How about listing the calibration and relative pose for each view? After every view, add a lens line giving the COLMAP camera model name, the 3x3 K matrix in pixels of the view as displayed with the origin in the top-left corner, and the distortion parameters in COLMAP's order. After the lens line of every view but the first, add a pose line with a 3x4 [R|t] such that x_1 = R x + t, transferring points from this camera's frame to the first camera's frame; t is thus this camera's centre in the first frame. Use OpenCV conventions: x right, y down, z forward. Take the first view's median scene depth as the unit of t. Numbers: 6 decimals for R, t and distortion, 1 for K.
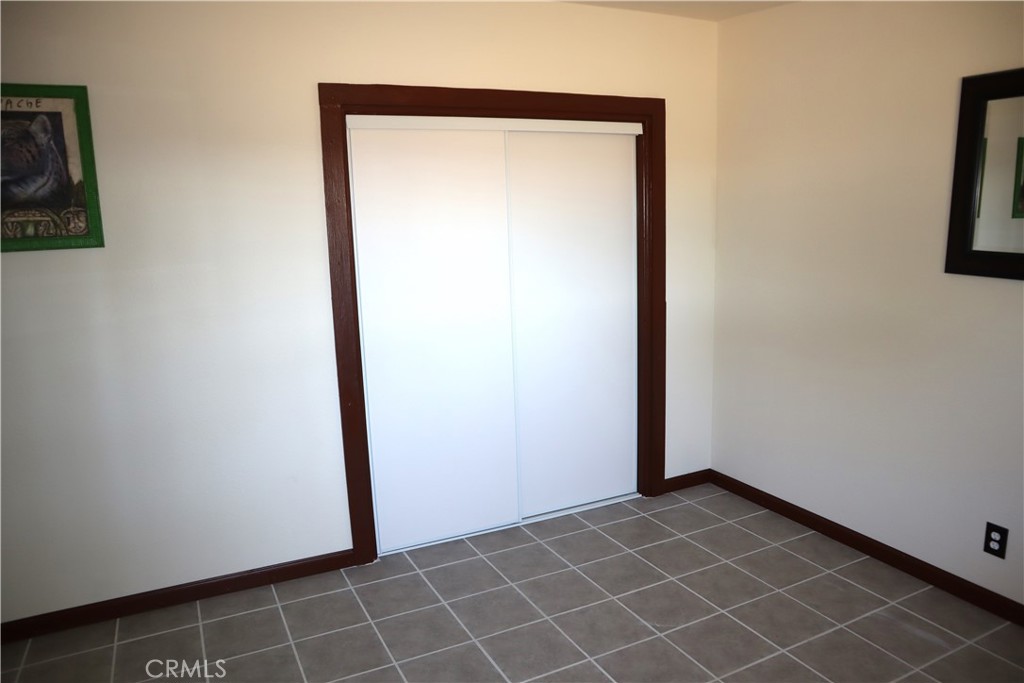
lens RADIAL K [[707.0, 0, 512.0], [0, 707.0, 341.5], [0, 0, 1]] dist [-0.127610, 0.072538]
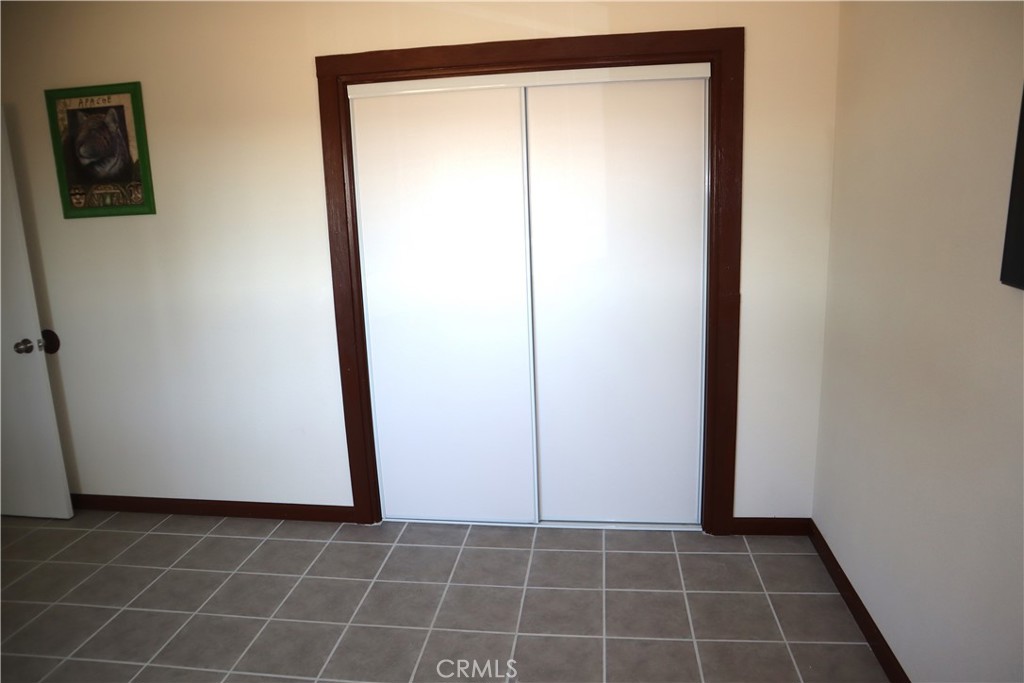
lens RADIAL K [[707.0, 0, 512.0], [0, 707.0, 341.5], [0, 0, 1]] dist [-0.127610, 0.072538]
pose [[0.833861, 0.115850, -0.539680, 0.639112], [-0.085537, 0.993036, 0.081007, -0.067570], [0.545306, -0.021386, 0.837964, 0.324497]]
